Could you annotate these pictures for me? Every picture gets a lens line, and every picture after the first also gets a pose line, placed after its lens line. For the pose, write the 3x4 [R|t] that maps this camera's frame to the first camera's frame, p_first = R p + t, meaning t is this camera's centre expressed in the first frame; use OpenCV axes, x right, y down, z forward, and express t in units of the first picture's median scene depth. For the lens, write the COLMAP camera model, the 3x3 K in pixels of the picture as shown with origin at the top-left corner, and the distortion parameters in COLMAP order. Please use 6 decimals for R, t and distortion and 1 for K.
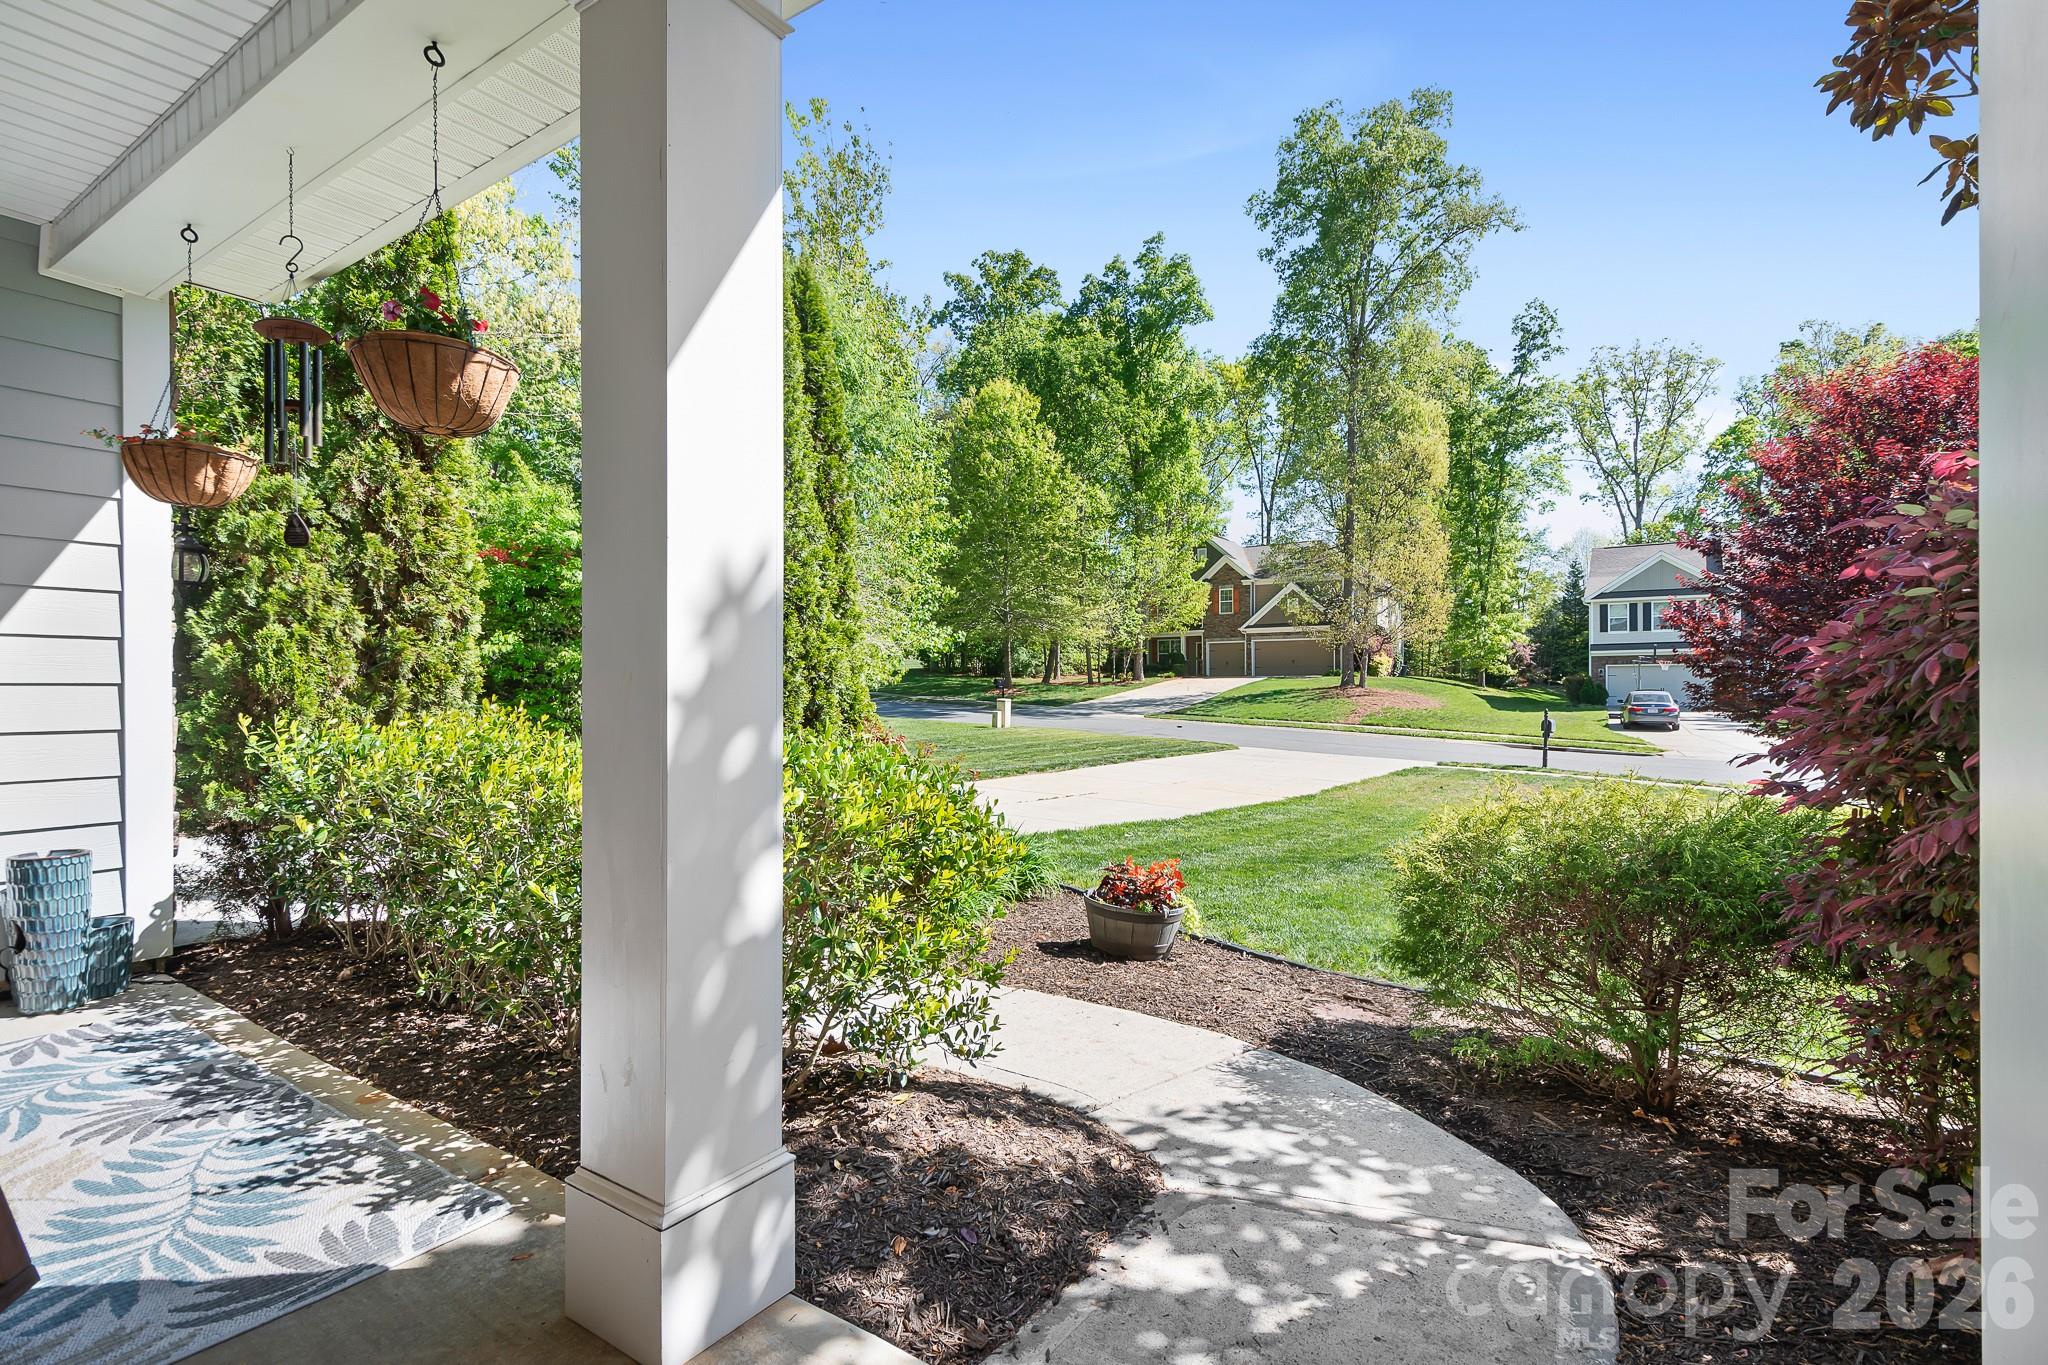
lens RADIAL K [[964.1, 0, 1025.4], [0, 964.1, 689.7], [0, 0, 1]] dist [0.009654, -0.003096]
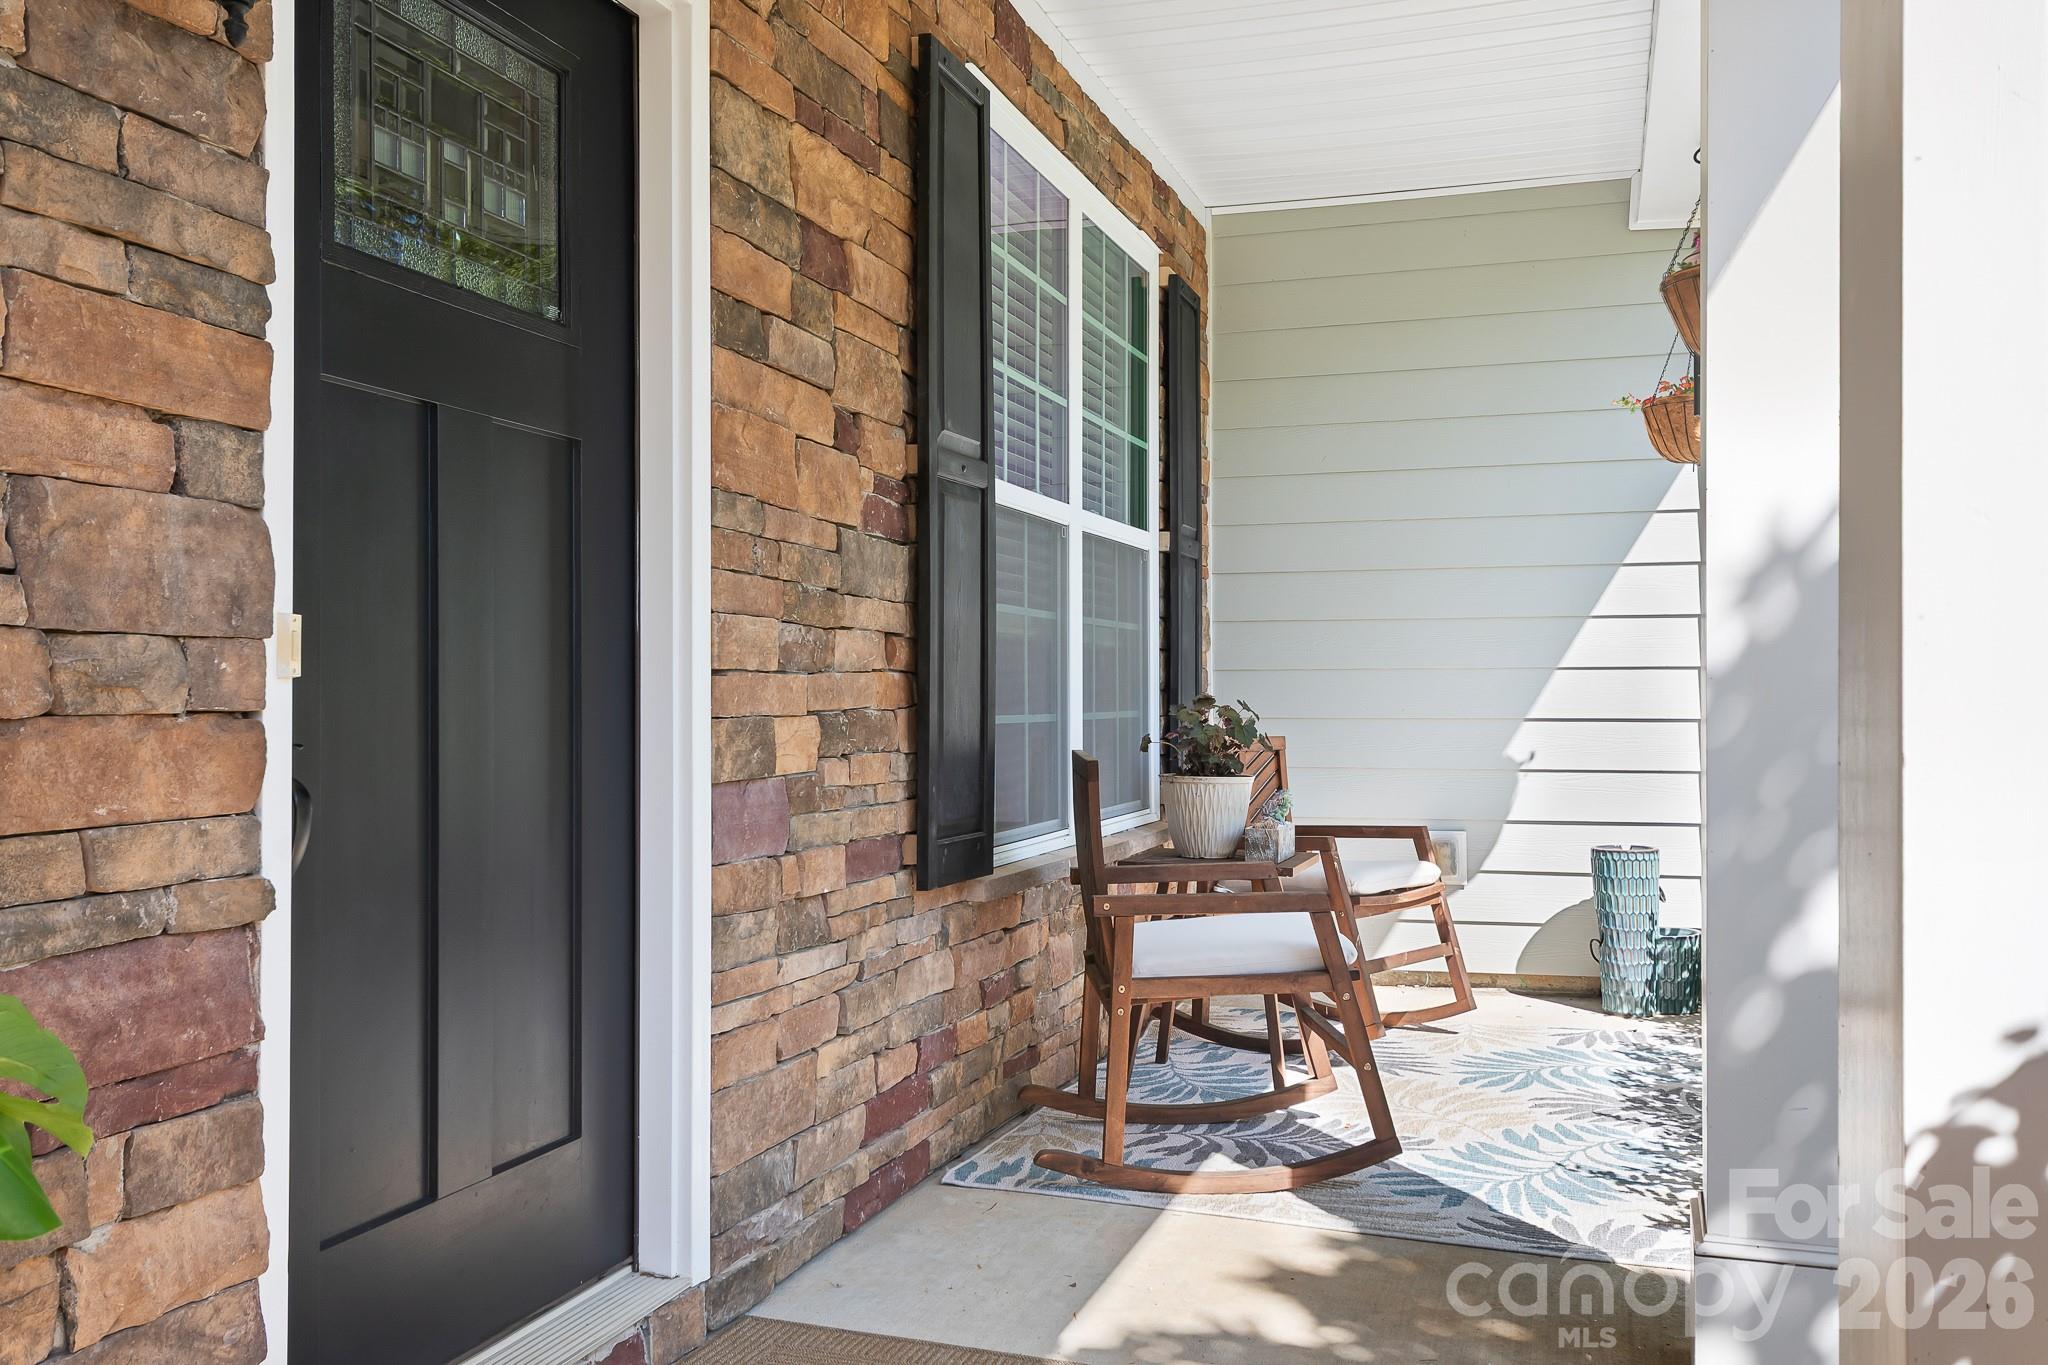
lens RADIAL K [[1769.3, 0, 1022.7], [0, 1769.3, 682.4], [0, 0, 1]] dist [0.002088, 0.000467]
pose [[0.277267, 0.000512, -0.960793, 0.741627], [0.003641, 0.999992, 0.001583, 0.006610], [0.960786, -0.003937, 0.277263, -0.054639]]
